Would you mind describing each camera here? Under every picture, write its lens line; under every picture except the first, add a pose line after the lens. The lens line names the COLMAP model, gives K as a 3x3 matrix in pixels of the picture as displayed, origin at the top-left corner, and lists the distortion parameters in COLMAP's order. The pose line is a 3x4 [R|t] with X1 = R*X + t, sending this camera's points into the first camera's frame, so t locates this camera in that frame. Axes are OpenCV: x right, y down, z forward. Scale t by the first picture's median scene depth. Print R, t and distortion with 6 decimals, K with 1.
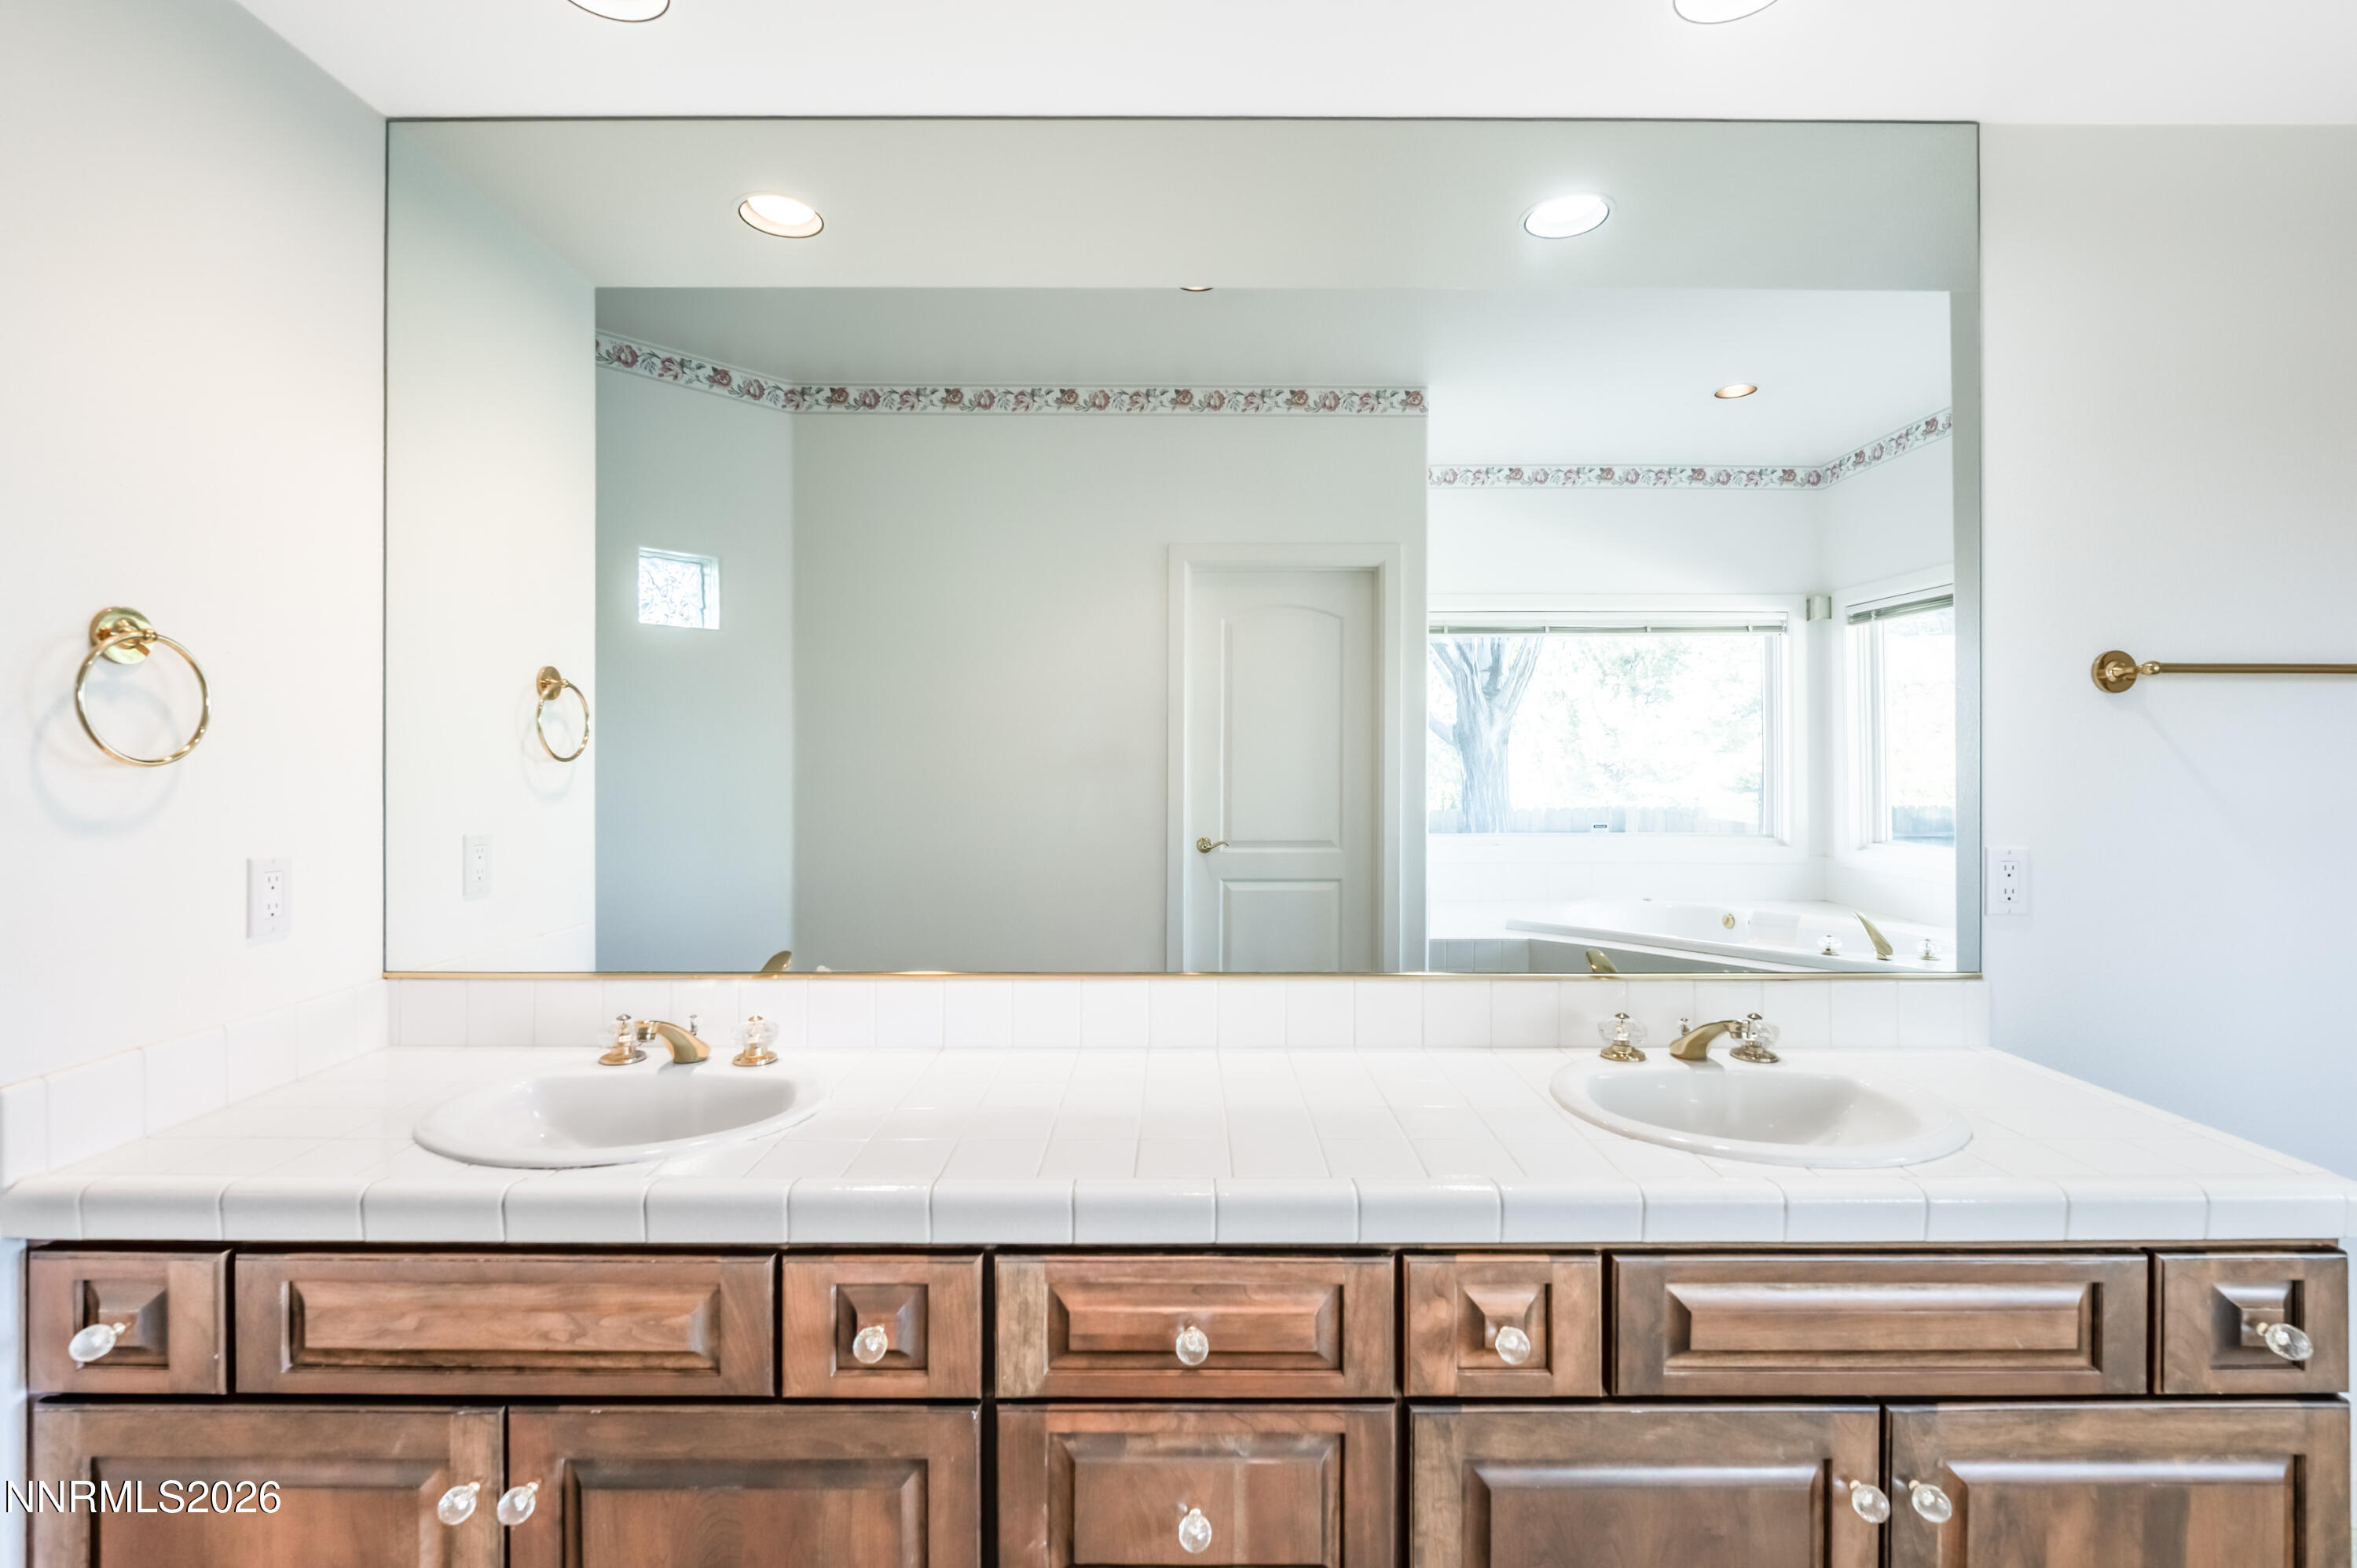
lens RADIAL K [[1028.7, 0, 1198.8], [0, 1028.7, 740.7], [0, 0, 1]] dist [-0.002242, -0.000452]
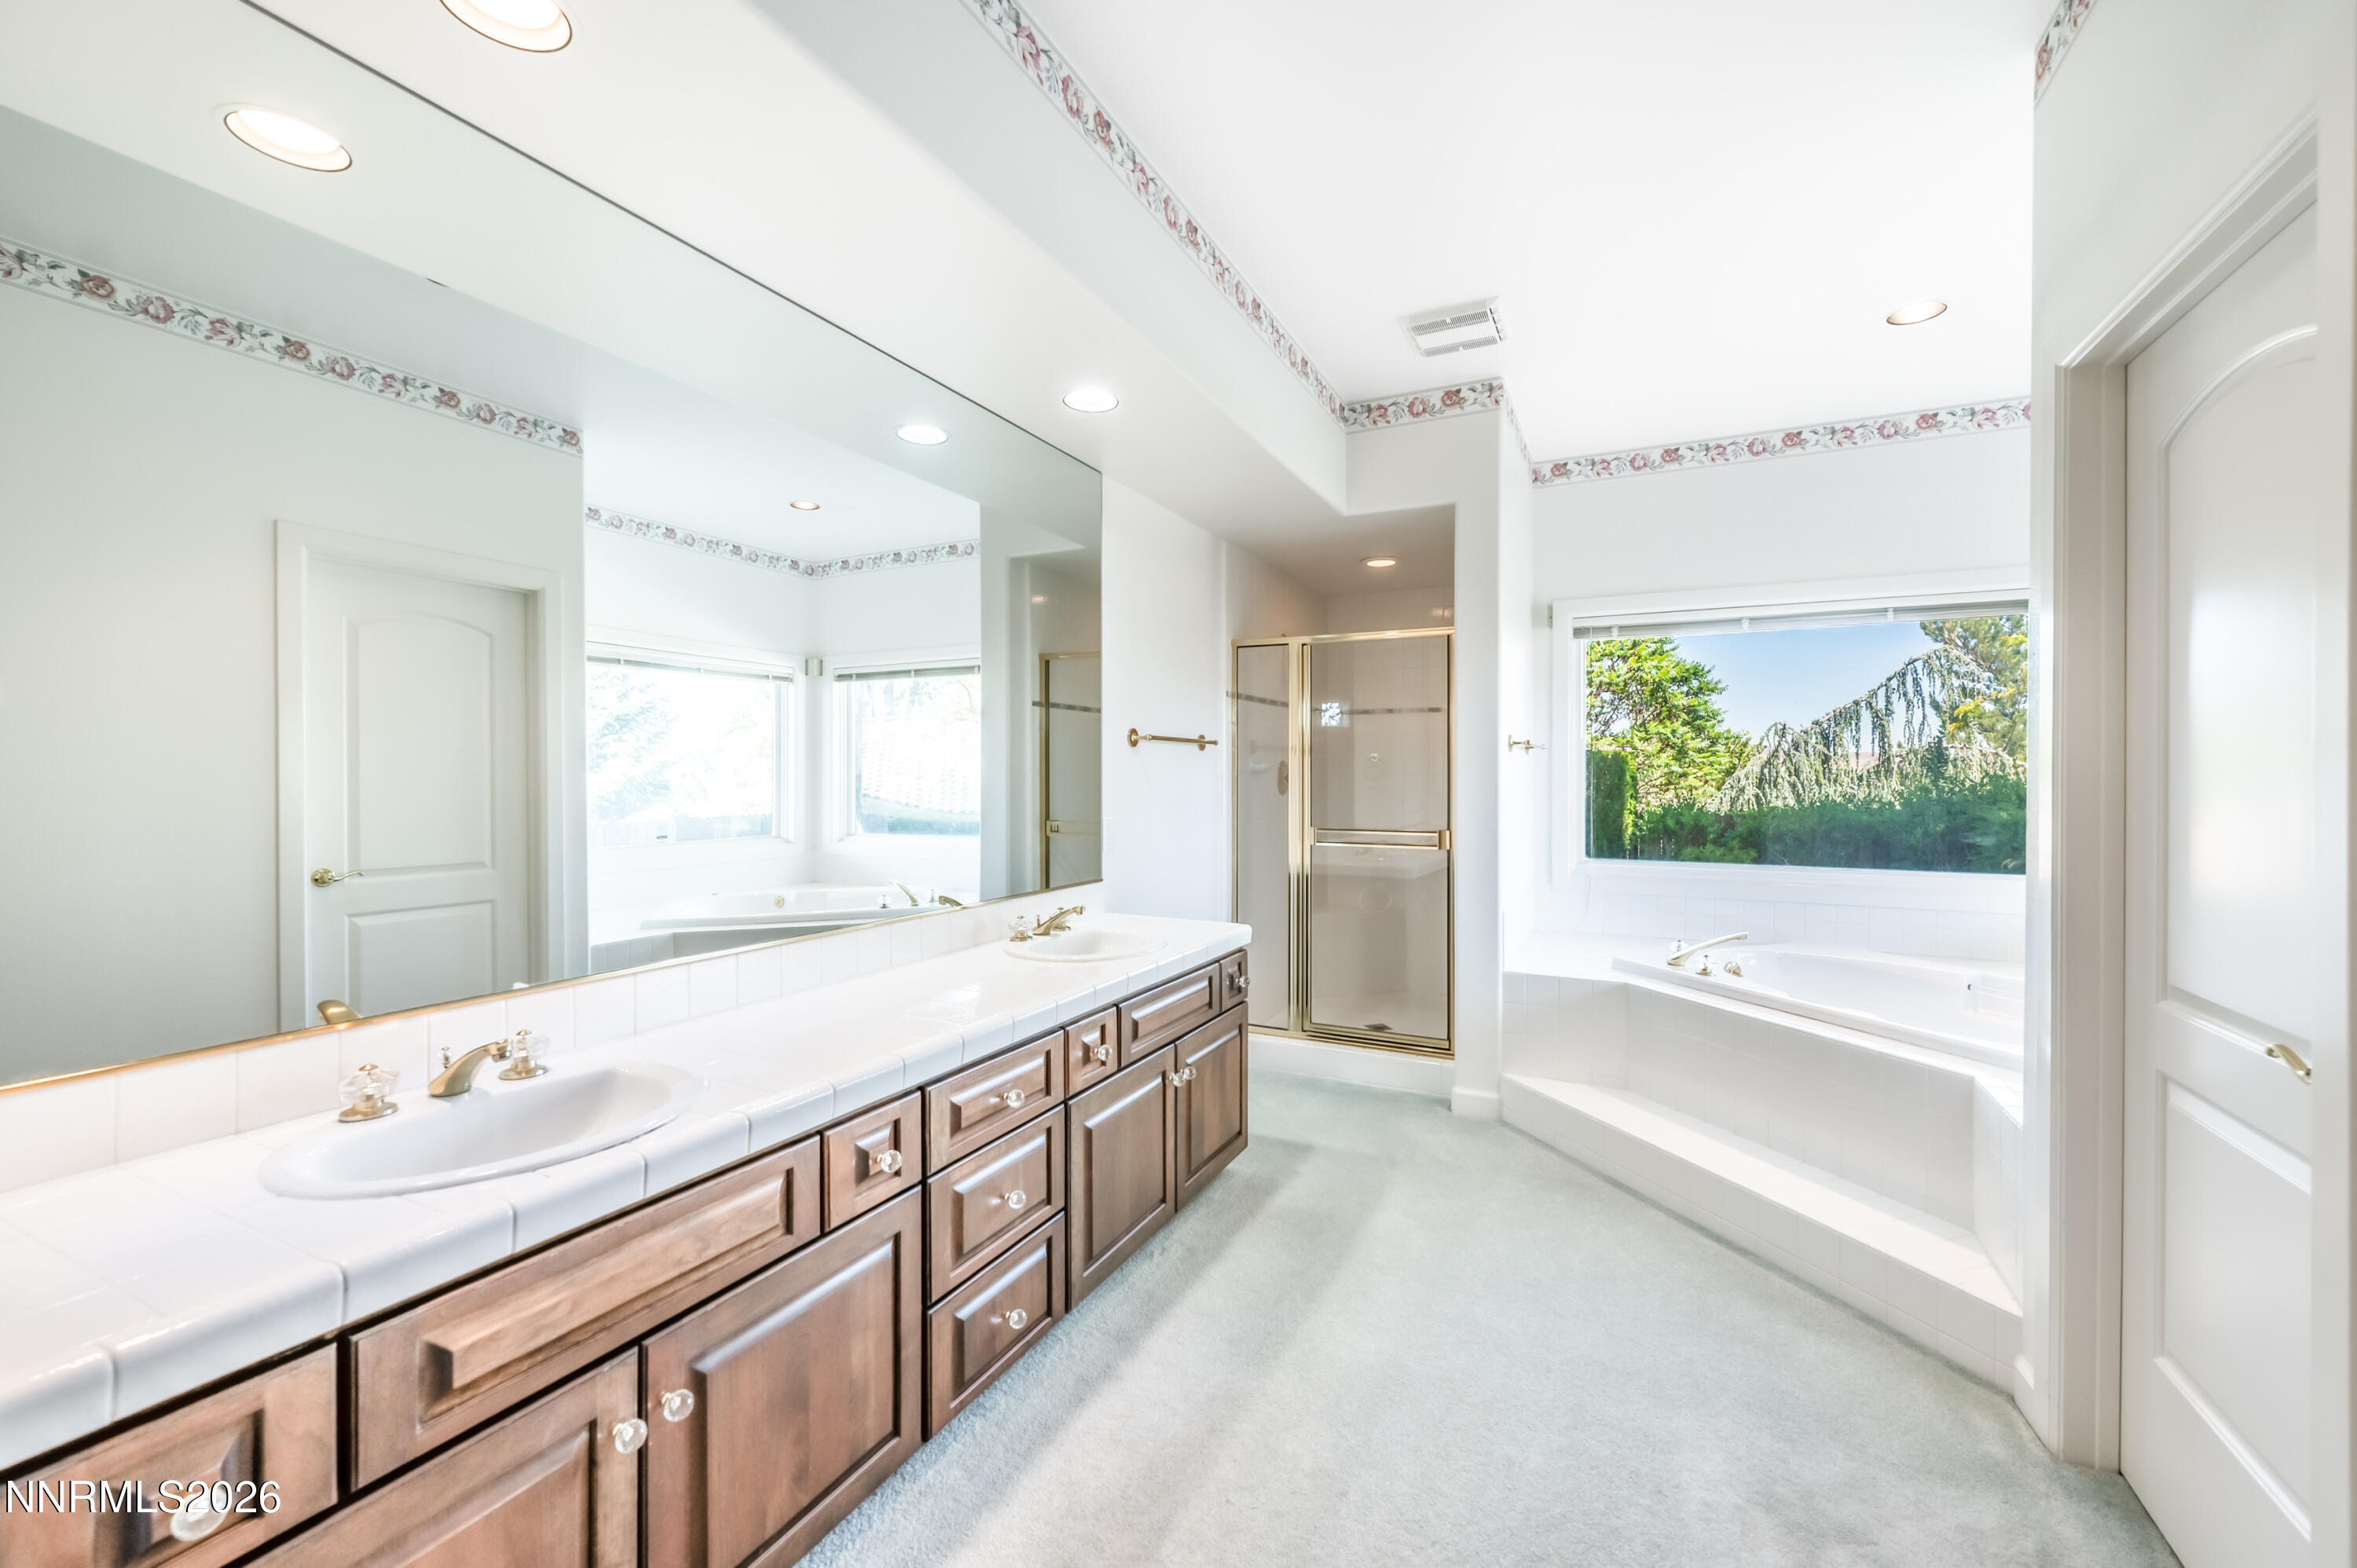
lens RADIAL K [[969.3, 0, 1175.9], [0, 969.3, 781.2], [0, 0, 1]] dist [0.003634, 0.000142]
pose [[0.440003, -0.006092, 0.897976, -0.412513], [-0.012312, 0.999842, 0.012816, -0.000264], [-0.897912, -0.016695, 0.439858, -0.001323]]
